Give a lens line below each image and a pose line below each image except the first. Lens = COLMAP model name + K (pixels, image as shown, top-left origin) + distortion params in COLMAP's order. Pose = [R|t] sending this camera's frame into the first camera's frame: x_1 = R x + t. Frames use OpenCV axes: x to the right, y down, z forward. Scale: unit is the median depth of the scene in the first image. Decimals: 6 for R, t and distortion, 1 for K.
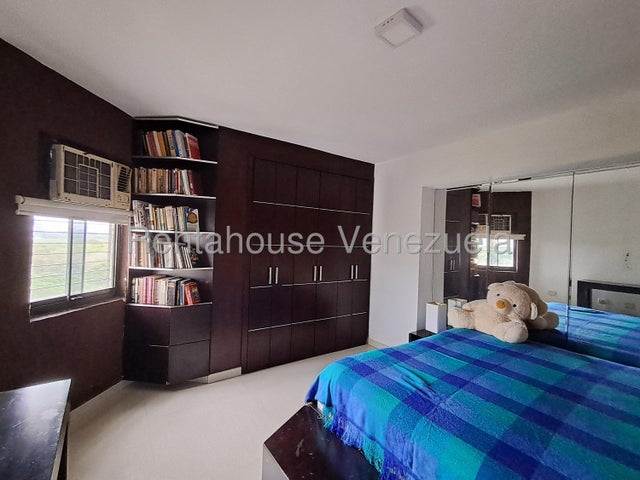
lens RADIAL K [[290.0, 0, 320.0], [0, 290.0, 240.0], [0, 0, 1]] dist [0.002537, -0.000716]
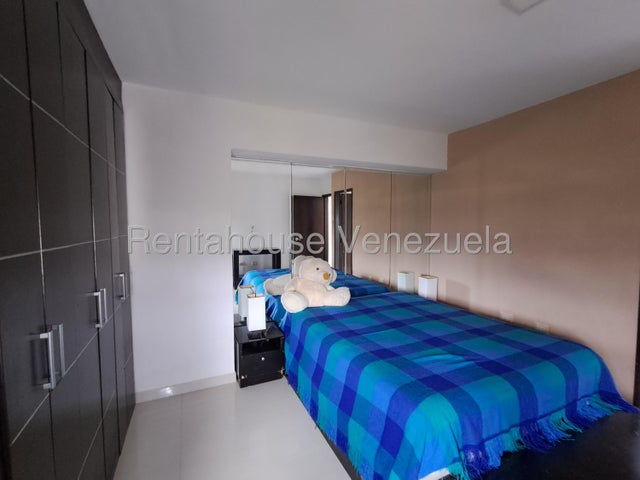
lens RADIAL K [[290.0, 0, 320.0], [0, 290.0, 240.0], [0, 0, 1]] dist [0.002537, -0.000716]
pose [[0.181667, -0.092274, 0.979021, -0.593666], [0.016416, 0.995734, 0.090803, -0.024551], [-0.983223, -0.000424, 0.182407, 1.047338]]
